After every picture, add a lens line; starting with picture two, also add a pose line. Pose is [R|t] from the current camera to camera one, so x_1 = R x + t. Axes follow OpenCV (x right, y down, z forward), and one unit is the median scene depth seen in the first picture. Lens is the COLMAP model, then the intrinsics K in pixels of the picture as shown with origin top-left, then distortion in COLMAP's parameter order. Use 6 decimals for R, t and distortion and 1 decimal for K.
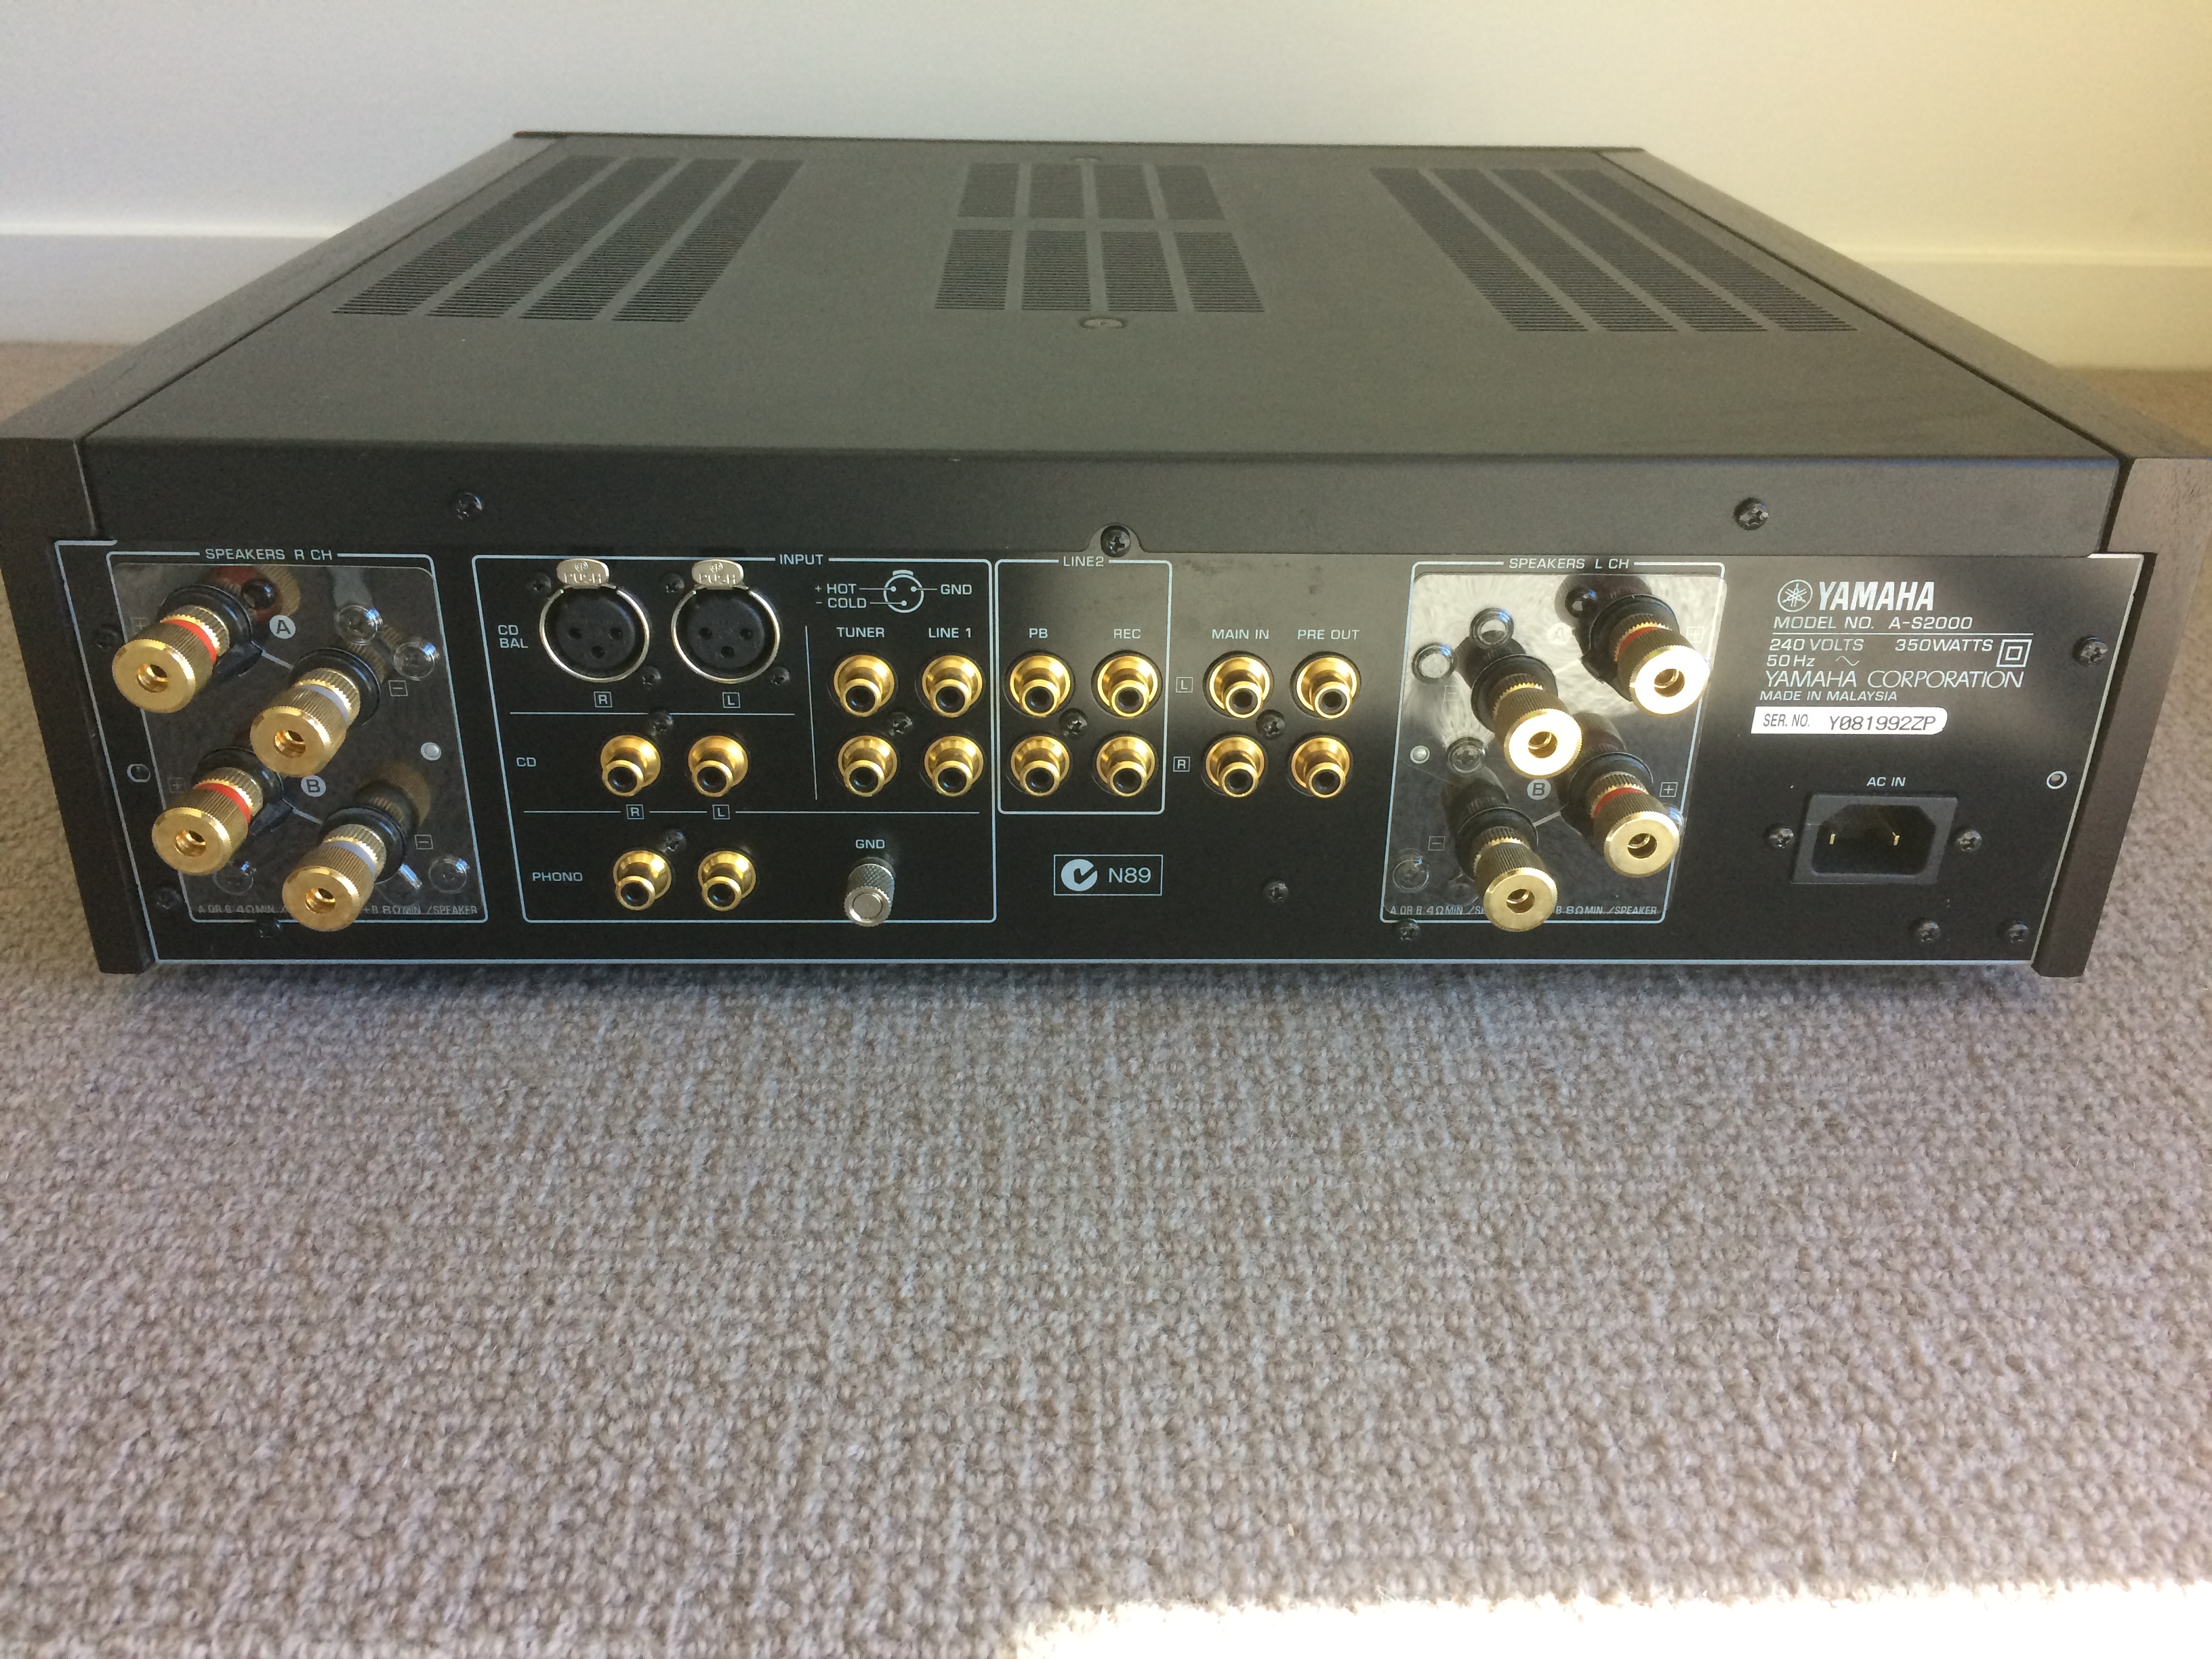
lens RADIAL K [[1955.8, 0, 1104.8], [0, 1955.8, 795.7], [0, 0, 1]] dist [0.072030, -0.115144]
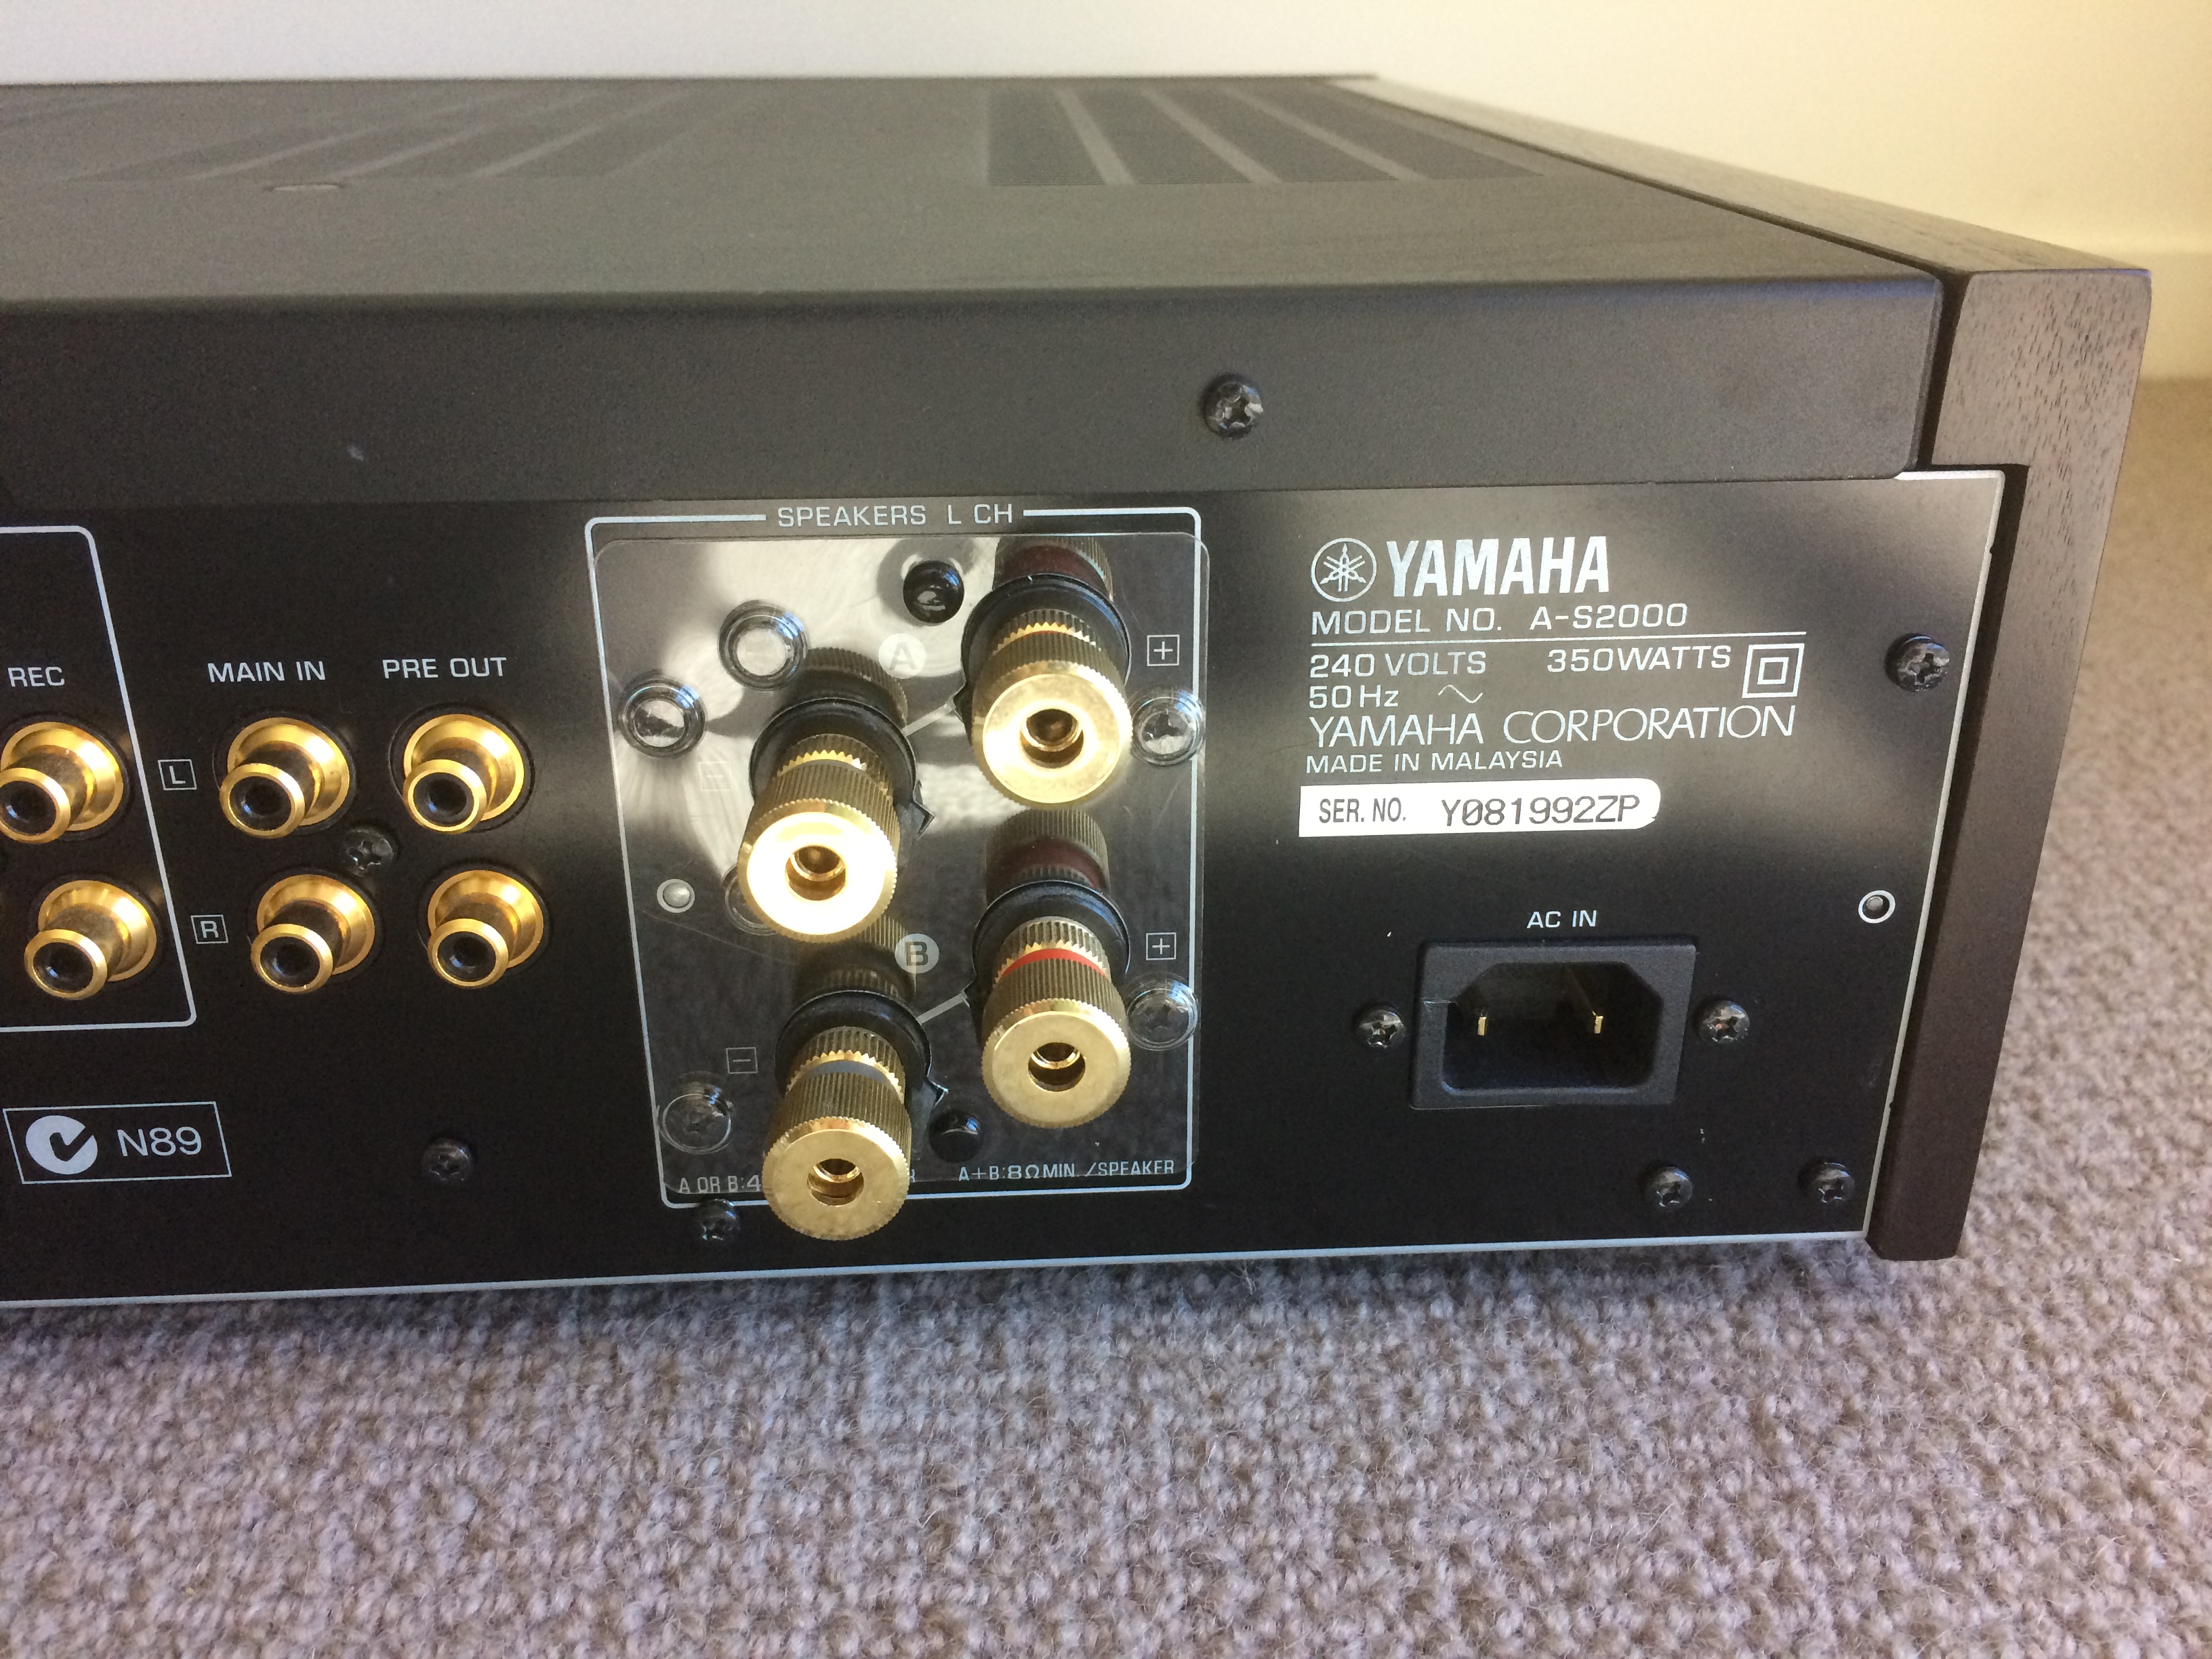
lens RADIAL K [[1955.8, 0, 1104.8], [0, 1955.8, 795.7], [0, 0, 1]] dist [0.072030, -0.115144]
pose [[0.999399, -0.030121, 0.017129, 0.267565], [0.031114, 0.997653, -0.061000, -0.012103], [-0.015252, 0.061496, 0.997991, 0.472681]]
